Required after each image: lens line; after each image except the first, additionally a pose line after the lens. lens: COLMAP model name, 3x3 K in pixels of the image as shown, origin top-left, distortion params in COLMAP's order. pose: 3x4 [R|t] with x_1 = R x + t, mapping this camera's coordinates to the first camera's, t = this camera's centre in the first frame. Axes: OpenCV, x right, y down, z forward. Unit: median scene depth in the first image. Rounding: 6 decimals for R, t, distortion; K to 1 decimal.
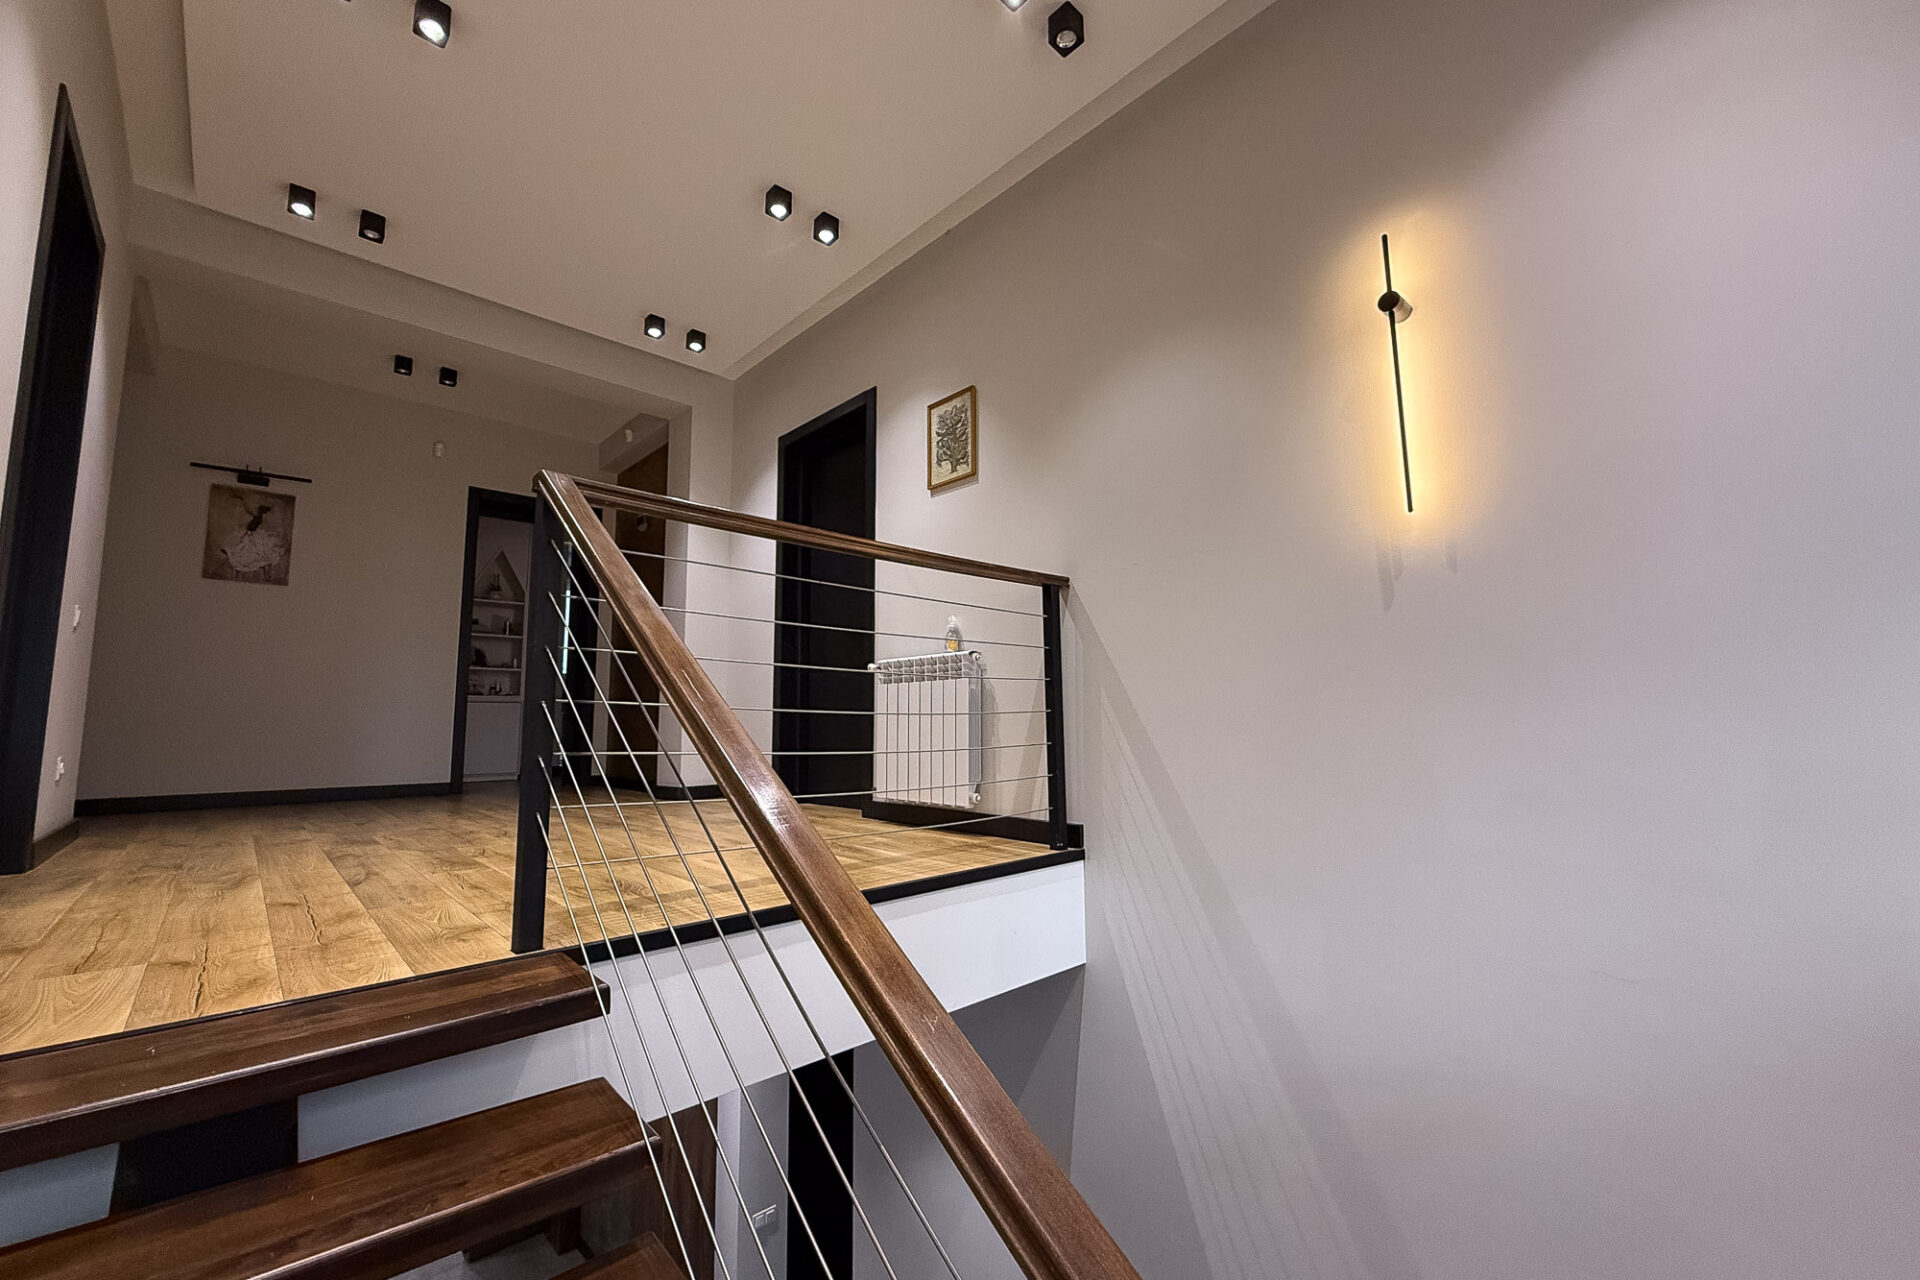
lens RADIAL K [[766.9, 0, 951.5], [0, 766.9, 643.2], [0, 0, 1]] dist [-0.001763, -0.000185]
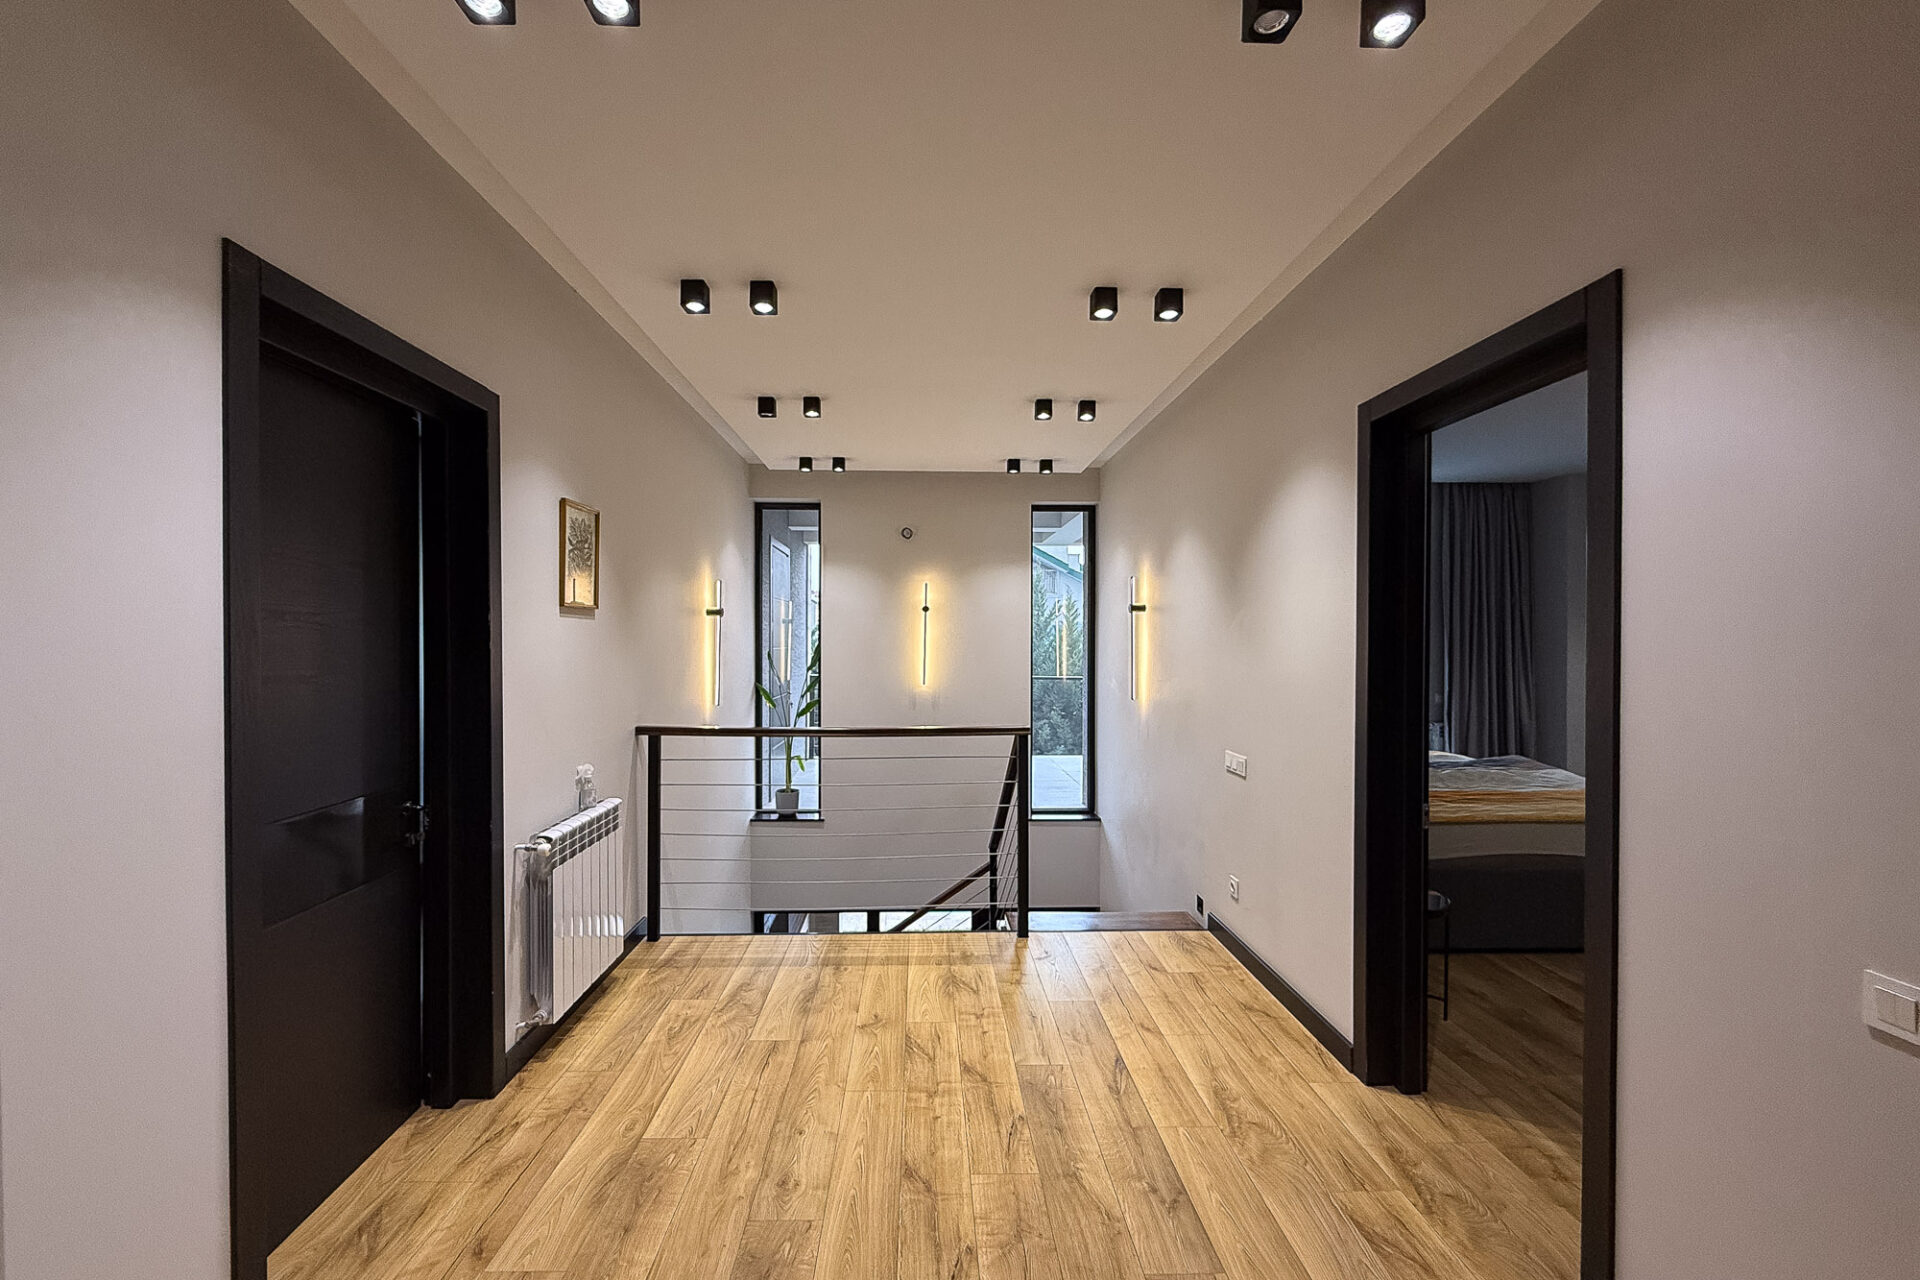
lens RADIAL K [[766.9, 0, 951.5], [0, 766.9, 643.2], [0, 0, 1]] dist [-0.001763, -0.000185]
pose [[-0.757539, 0.000845, 0.652790, -0.644975], [-0.065371, 0.994874, -0.077148, -0.094340], [-0.649509, -0.101116, -0.753601, 1.004521]]
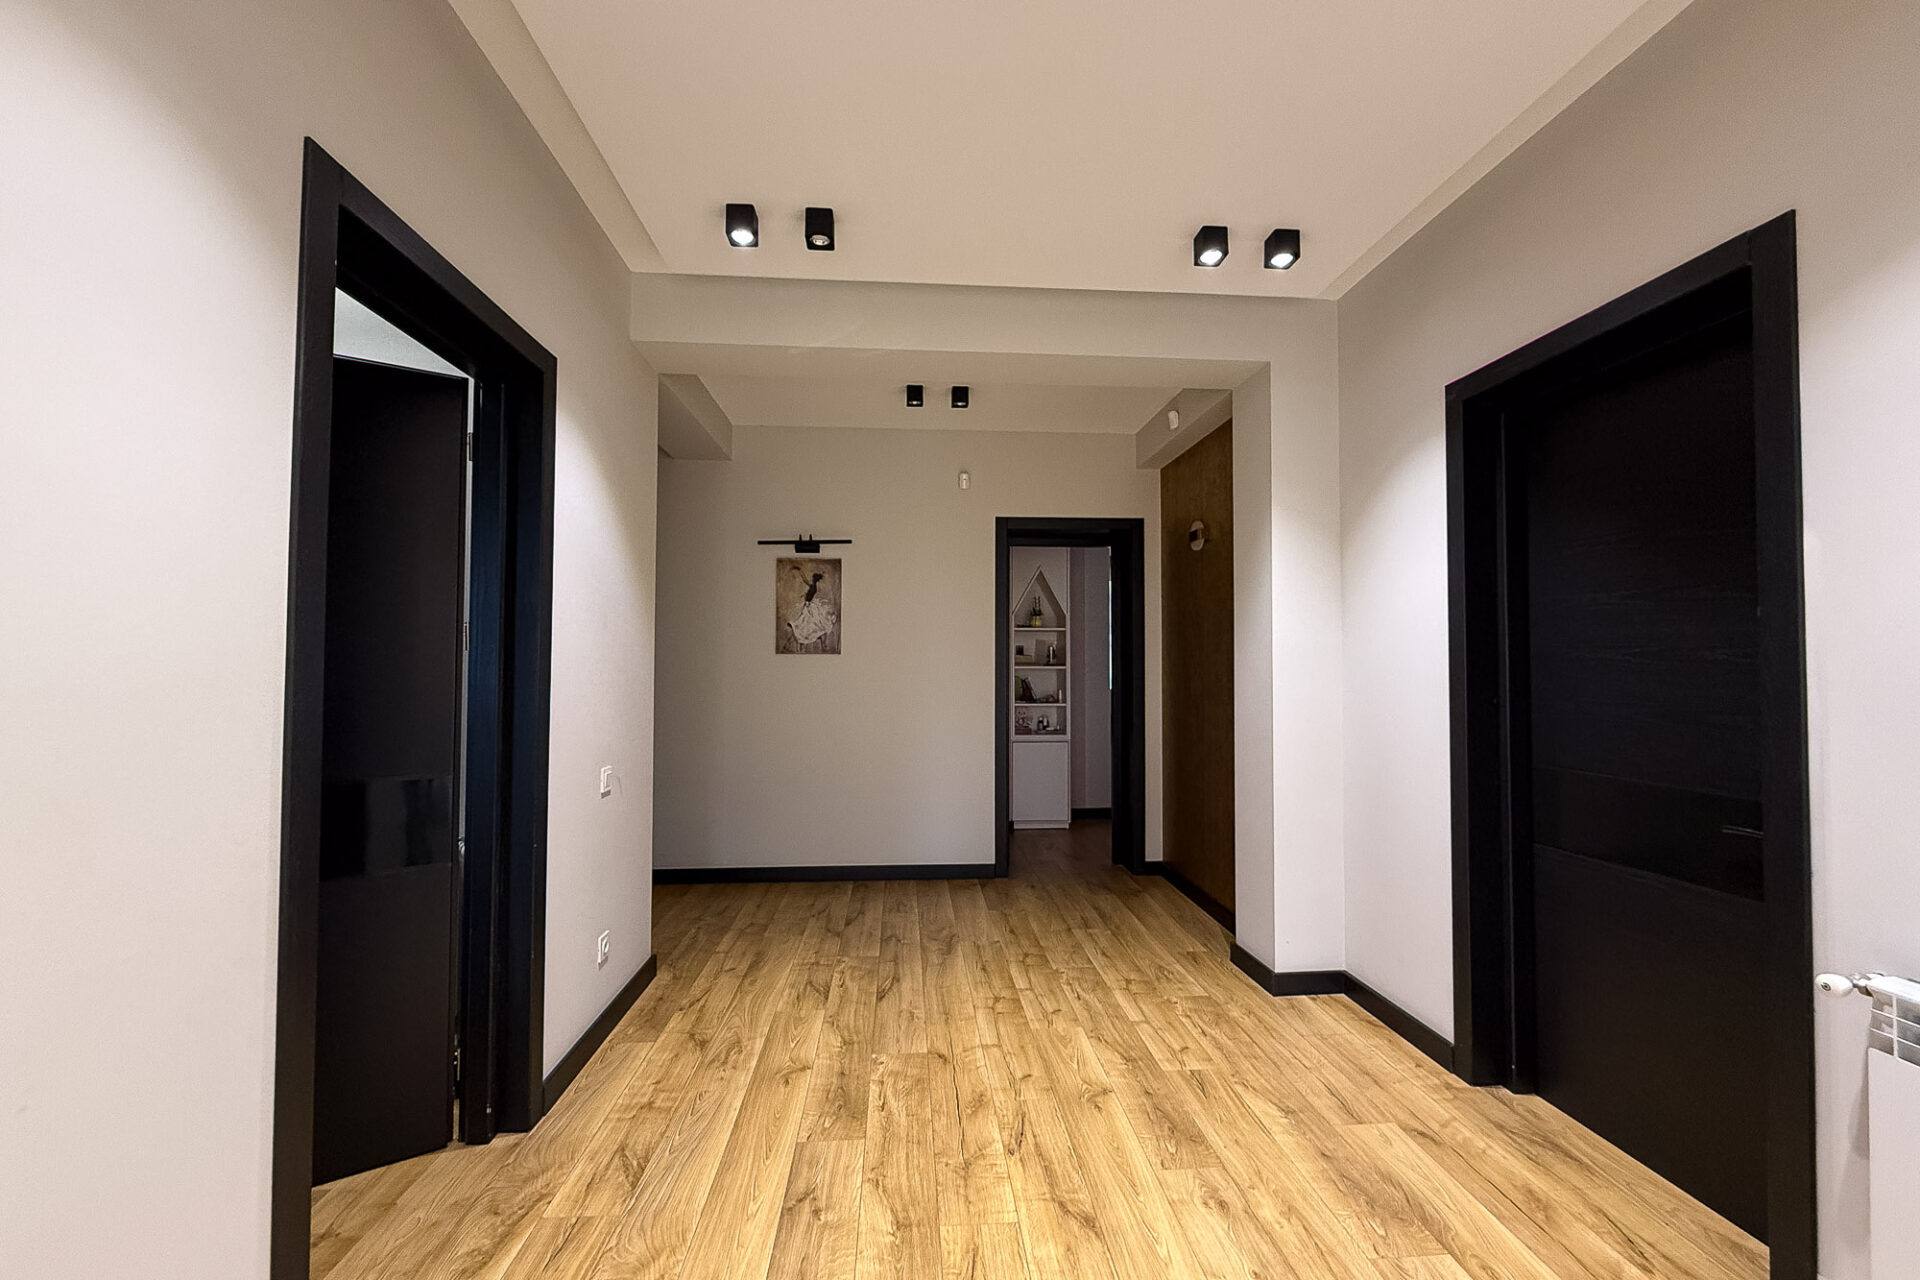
lens RADIAL K [[766.9, 0, 951.5], [0, 766.9, 643.2], [0, 0, 1]] dist [-0.001763, -0.000185]
pose [[0.774596, -0.008956, -0.632393, -0.152684], [0.059586, 0.996486, 0.058872, -0.138400], [0.629644, -0.083284, 0.772407, 0.349583]]
